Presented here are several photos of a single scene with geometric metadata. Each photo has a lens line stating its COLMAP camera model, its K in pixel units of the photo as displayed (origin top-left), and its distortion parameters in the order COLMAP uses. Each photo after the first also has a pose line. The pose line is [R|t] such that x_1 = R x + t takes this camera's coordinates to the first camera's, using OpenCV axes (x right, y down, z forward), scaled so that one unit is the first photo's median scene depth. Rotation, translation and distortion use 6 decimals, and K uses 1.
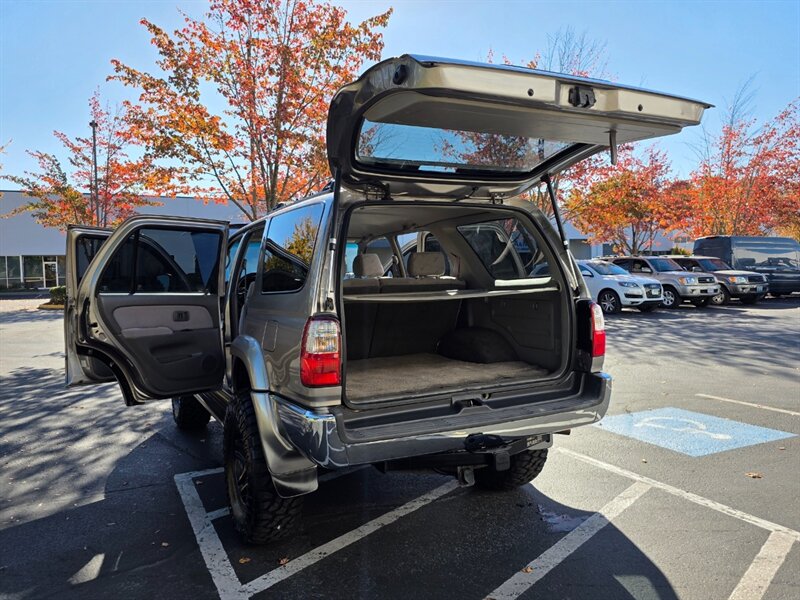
lens RADIAL K [[605.6, 0, 391.6], [0, 605.6, 280.4], [0, 0, 1]] dist [0.023544, -0.009190]
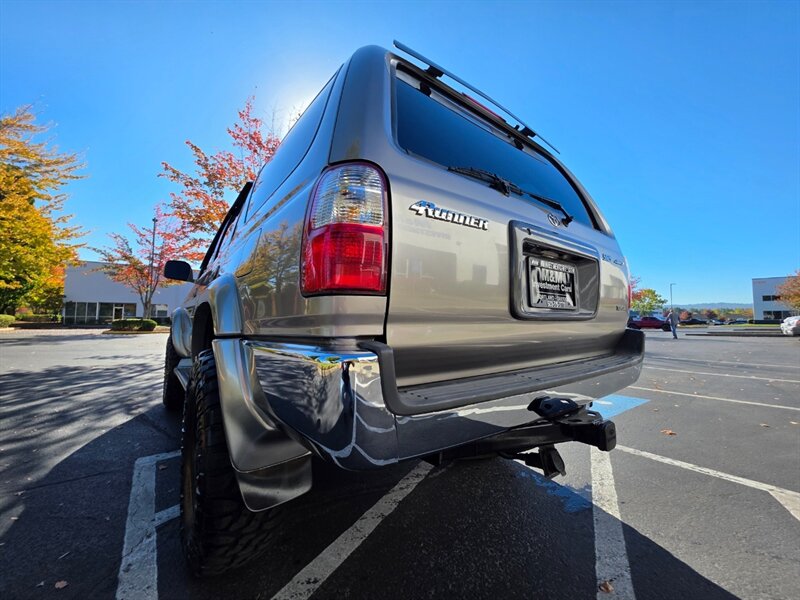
lens RADIAL K [[319.5, 0, 394.3], [0, 319.5, 294.0], [0, 0, 1]] dist [0.001161, -0.000091]
pose [[0.982410, 0.037424, 0.182946, -0.080798], [-0.017832, 0.994036, -0.107583, 0.130665], [-0.185881, 0.102429, 0.977219, 0.479055]]
